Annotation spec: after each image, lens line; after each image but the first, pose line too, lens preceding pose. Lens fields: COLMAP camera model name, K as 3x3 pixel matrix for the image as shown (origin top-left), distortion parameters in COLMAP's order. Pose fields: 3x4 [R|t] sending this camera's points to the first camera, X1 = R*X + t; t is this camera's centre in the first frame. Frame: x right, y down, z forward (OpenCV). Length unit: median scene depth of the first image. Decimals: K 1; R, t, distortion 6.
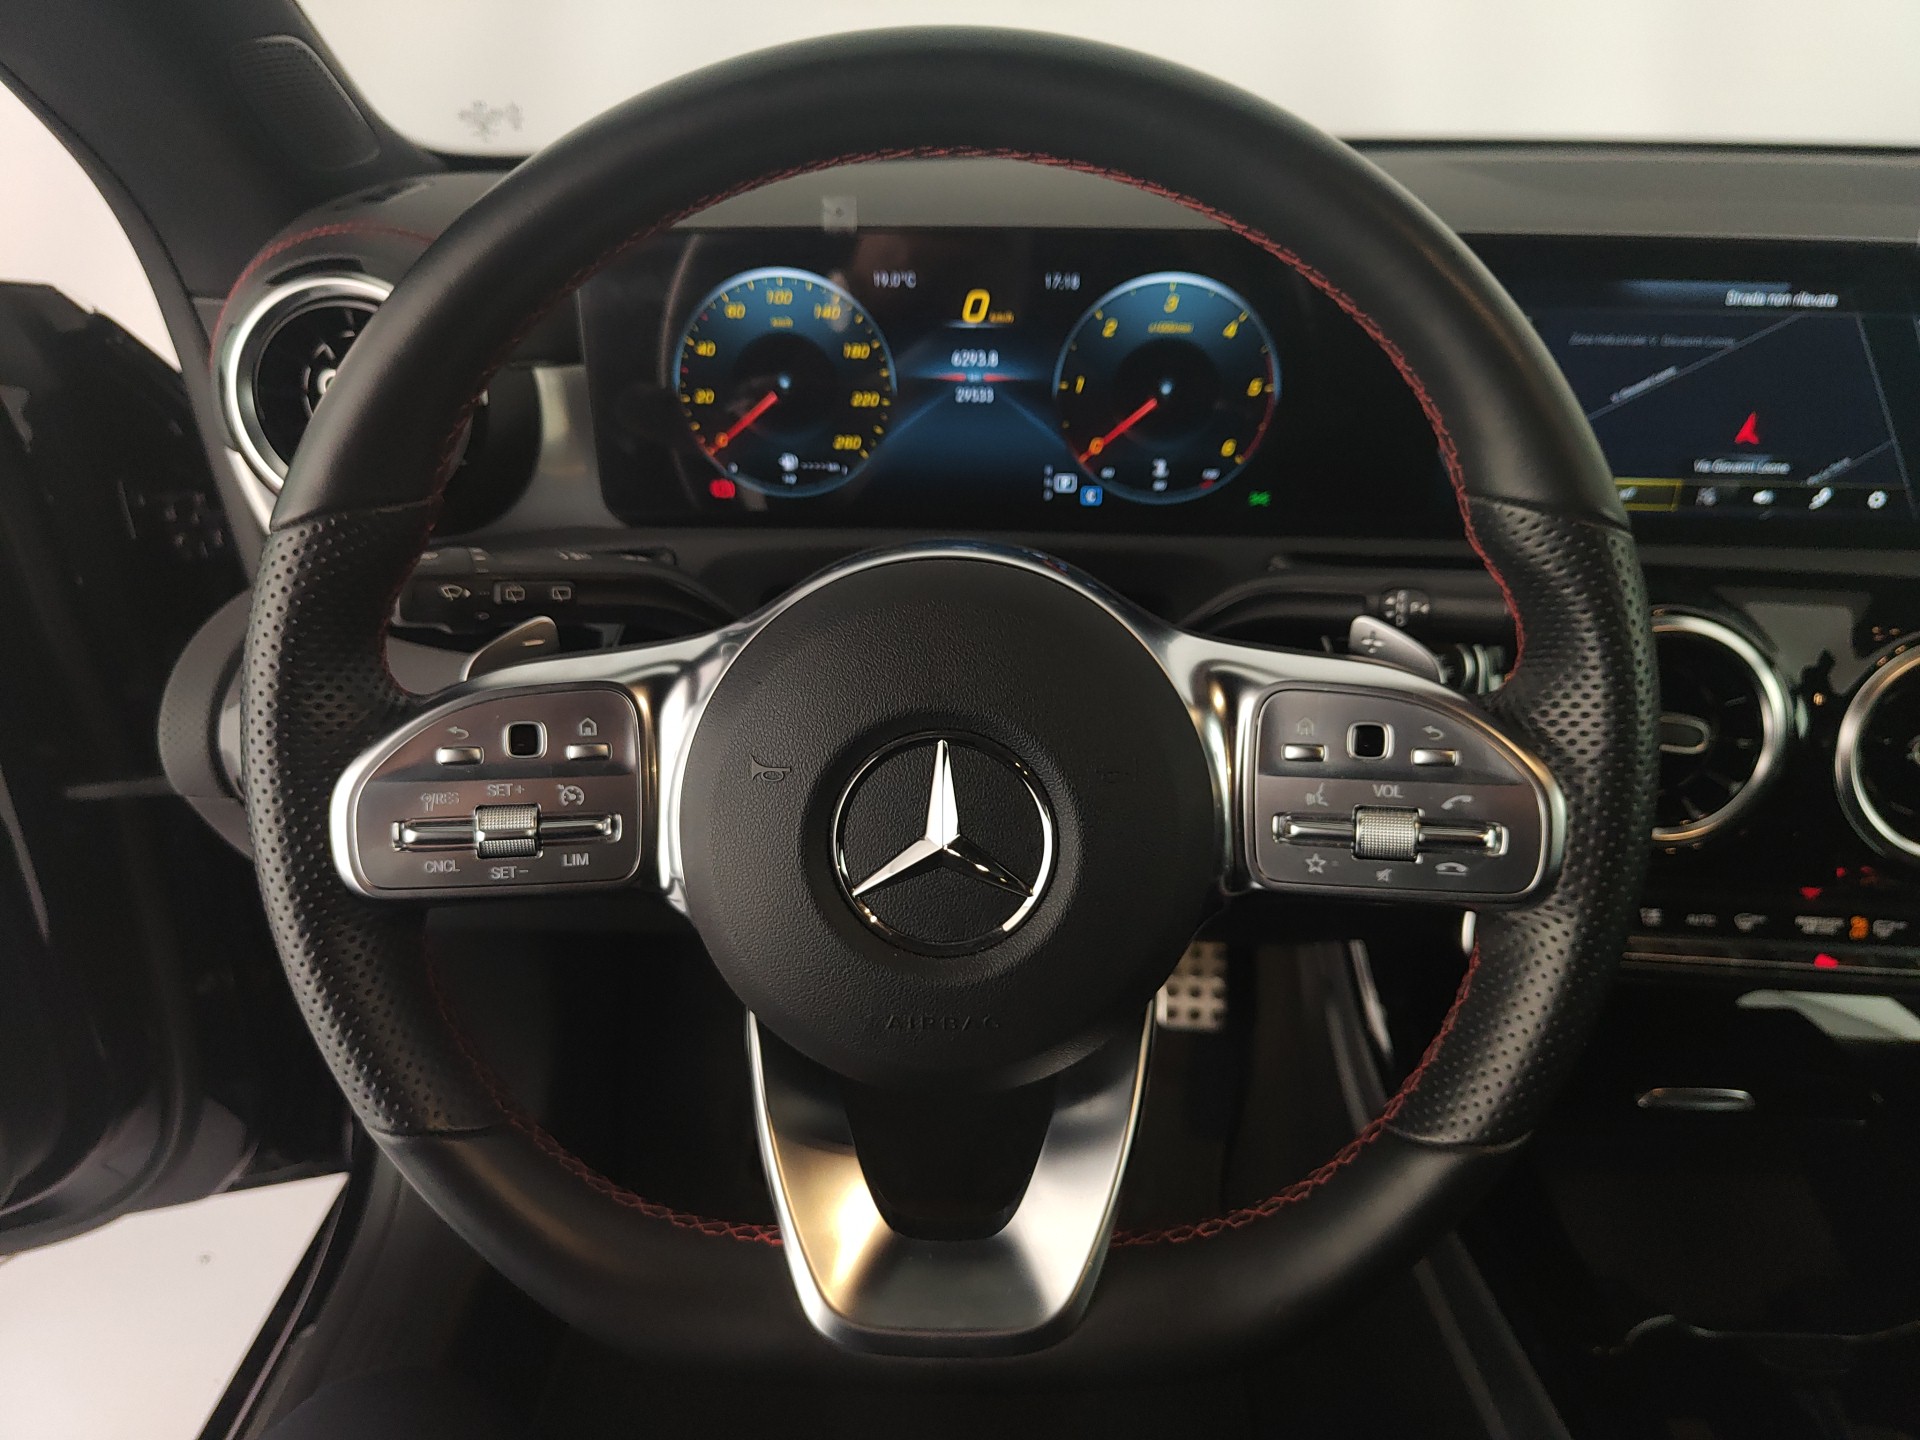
lens RADIAL K [[1471.4, 0, 948.2], [0, 1471.4, 722.3], [0, 0, 1]] dist [-0.006675, 0.016223]
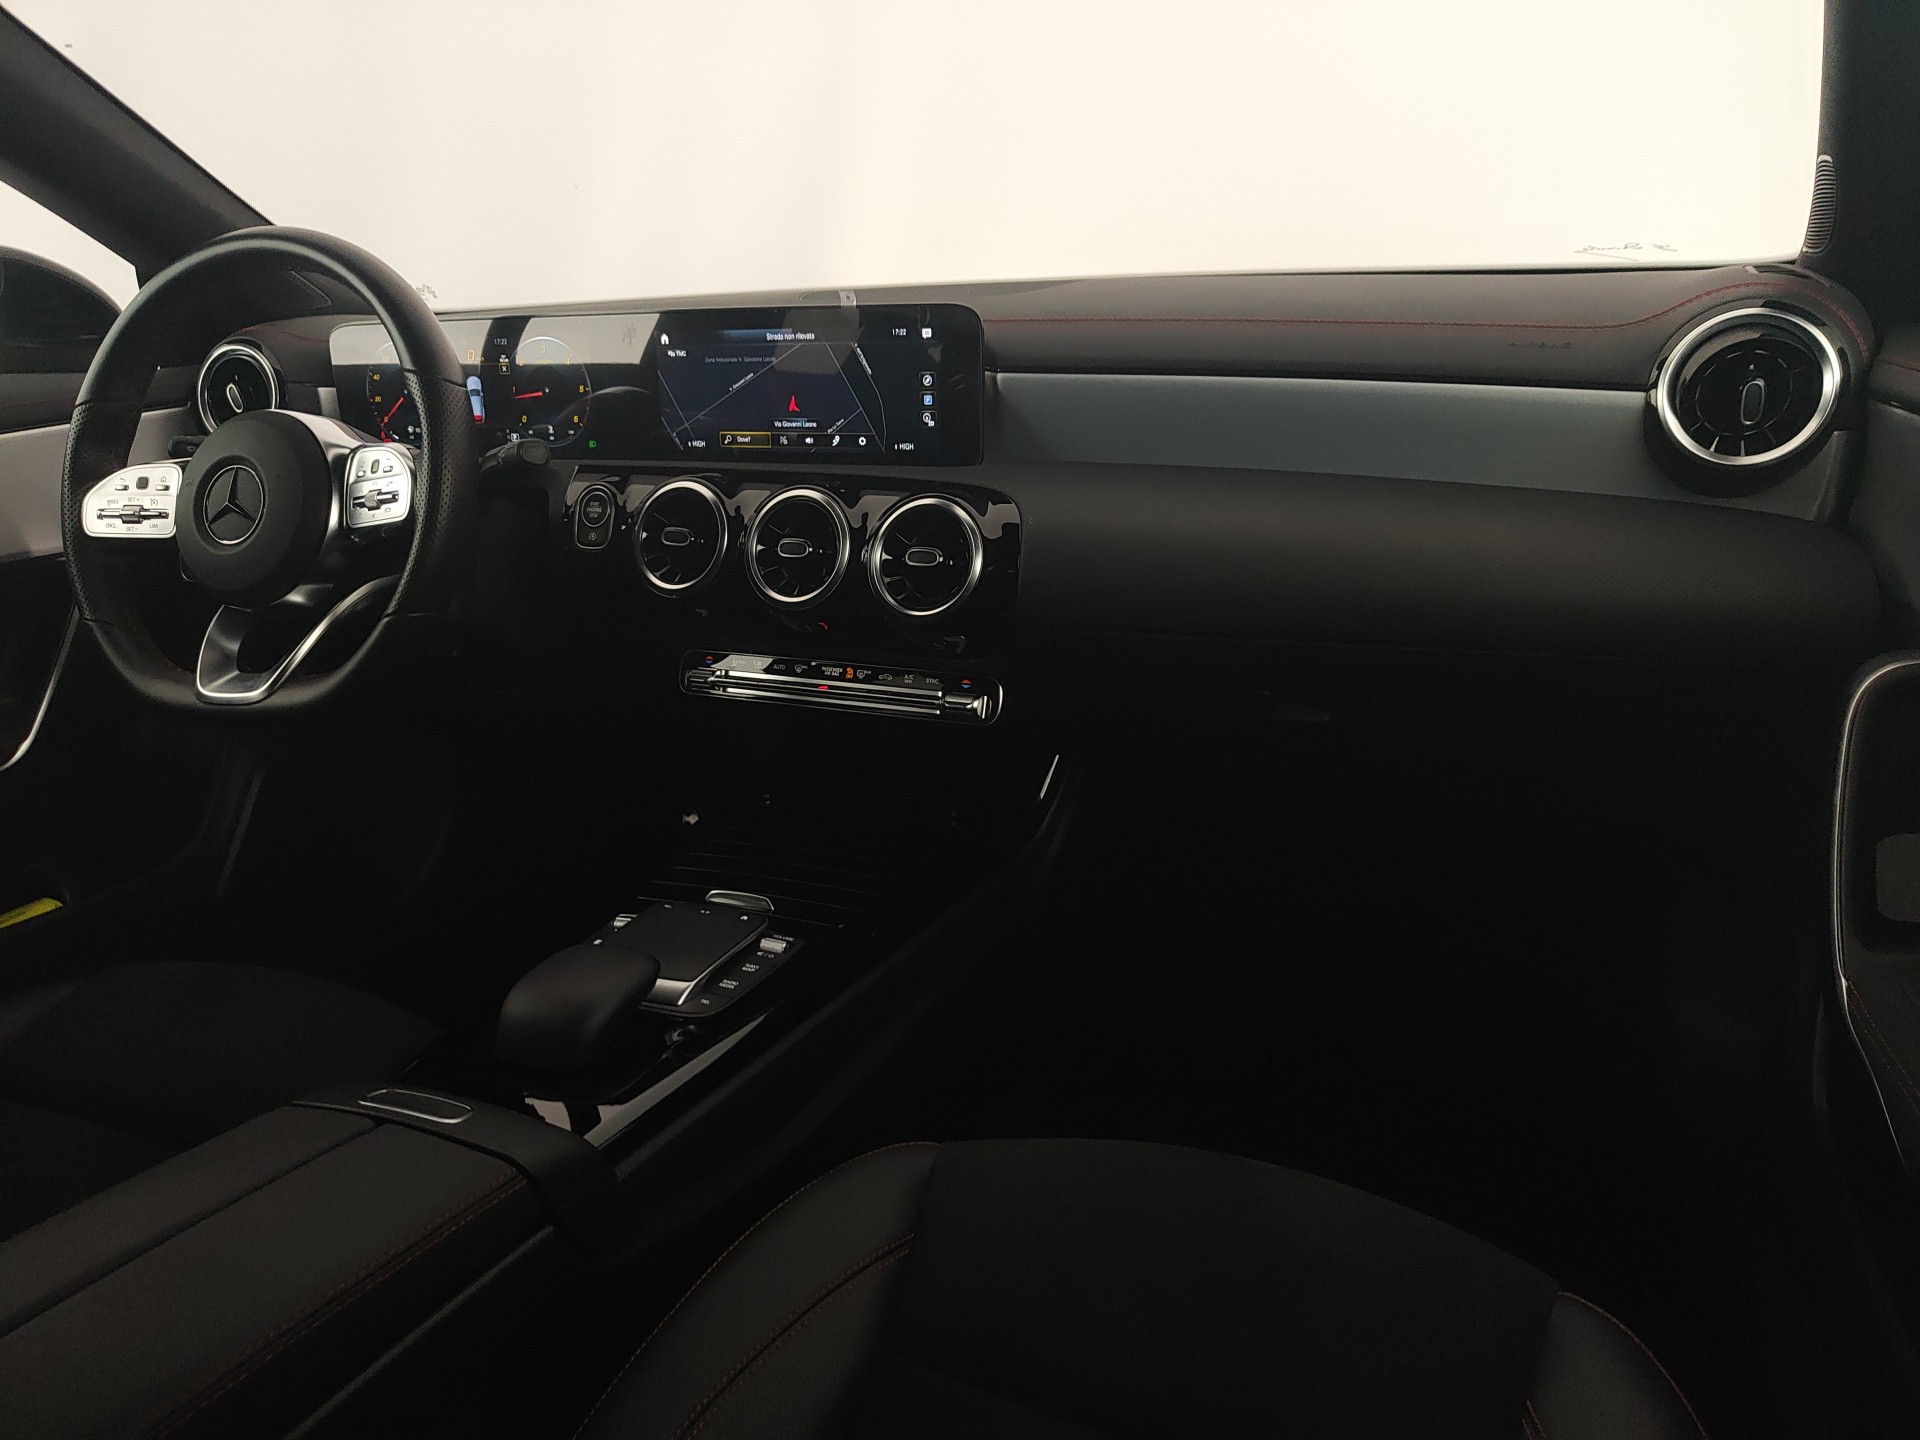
lens RADIAL K [[1401.9, 0, 976.3], [0, 1401.9, 756.0], [0, 0, 1]] dist [-0.000461, -0.026517]
pose [[0.933021, 0.071425, -0.352661, 1.502892], [-0.115695, 0.987605, -0.106068, 0.441255], [0.340714, 0.139765, 0.929720, -0.589899]]
